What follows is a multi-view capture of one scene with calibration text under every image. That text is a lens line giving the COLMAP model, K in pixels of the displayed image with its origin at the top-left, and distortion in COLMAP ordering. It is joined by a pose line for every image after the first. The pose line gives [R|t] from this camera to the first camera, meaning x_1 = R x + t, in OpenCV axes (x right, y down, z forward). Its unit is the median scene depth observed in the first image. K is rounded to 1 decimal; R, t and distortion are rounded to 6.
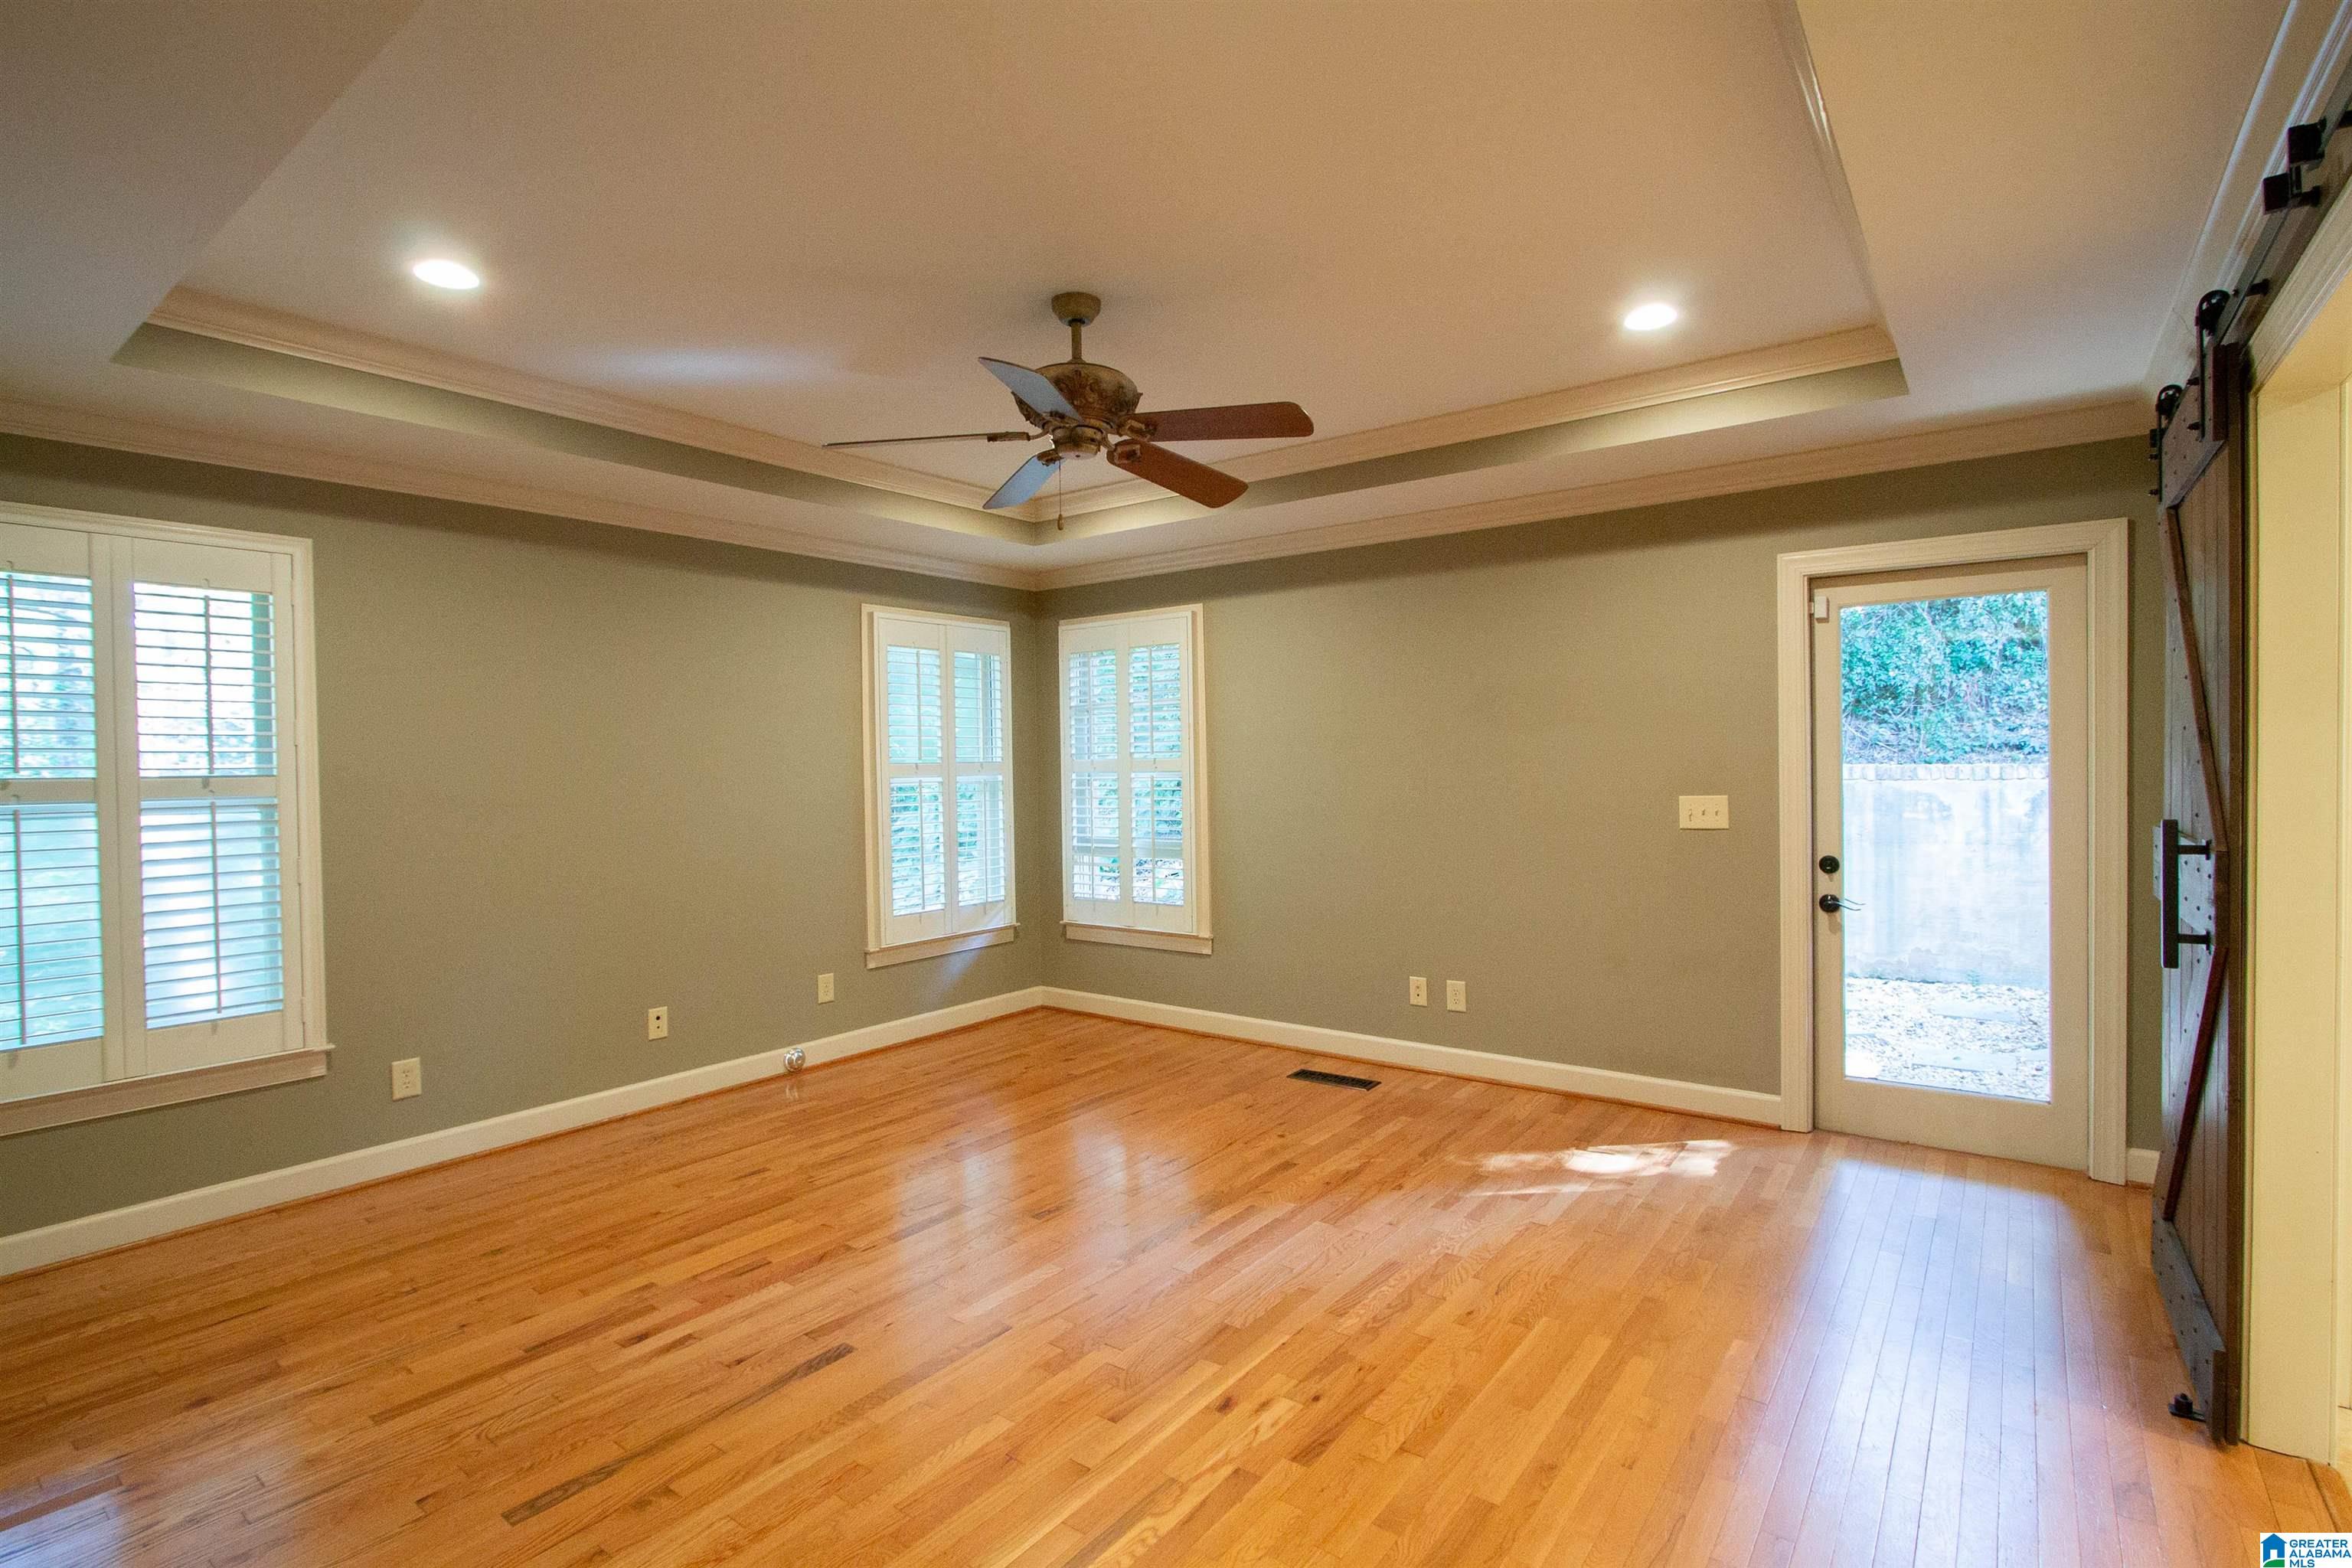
lens RADIAL K [[1094.2, 0, 1185.3], [0, 1094.2, 754.7], [0, 0, 1]] dist [-0.000492, -0.000121]
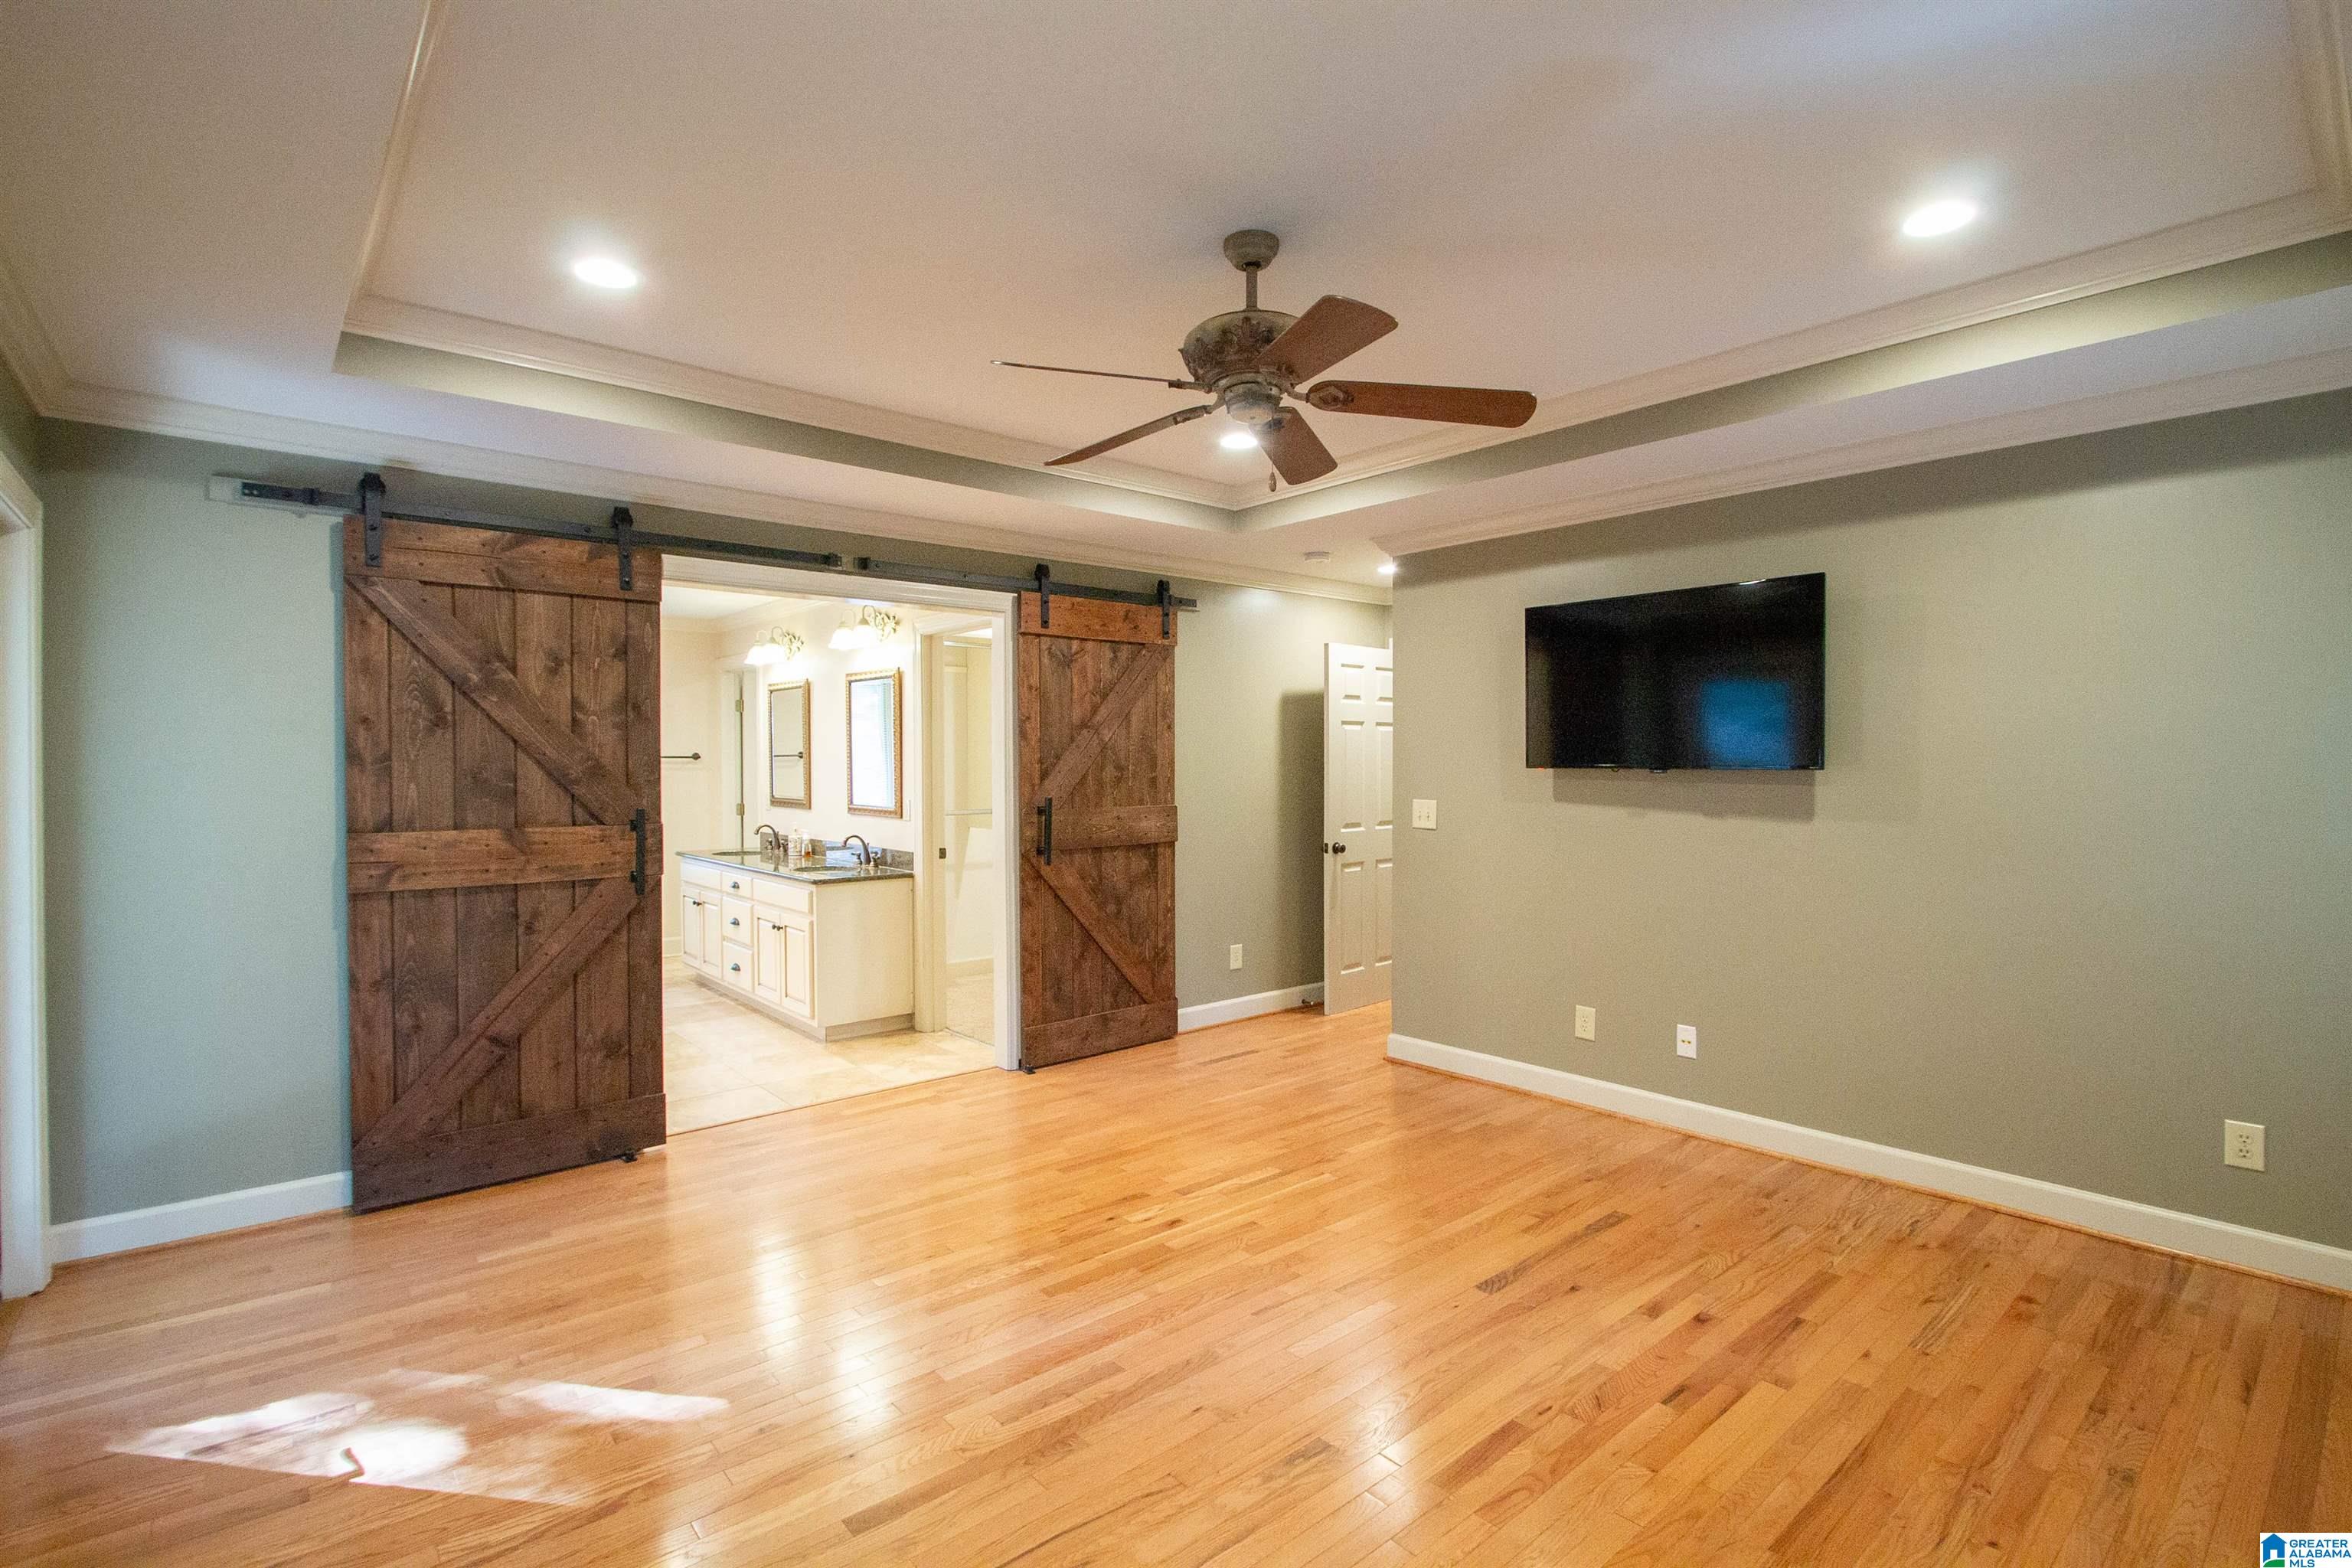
lens RADIAL K [[1094.2, 0, 1185.3], [0, 1094.2, 754.7], [0, 0, 1]] dist [-0.000492, -0.000121]
pose [[-0.975388, 0.017833, 0.219773, -0.264806], [0.017299, 0.999841, -0.004354, 0.001652], [-0.219816, -0.000445, -0.975541, 2.114267]]
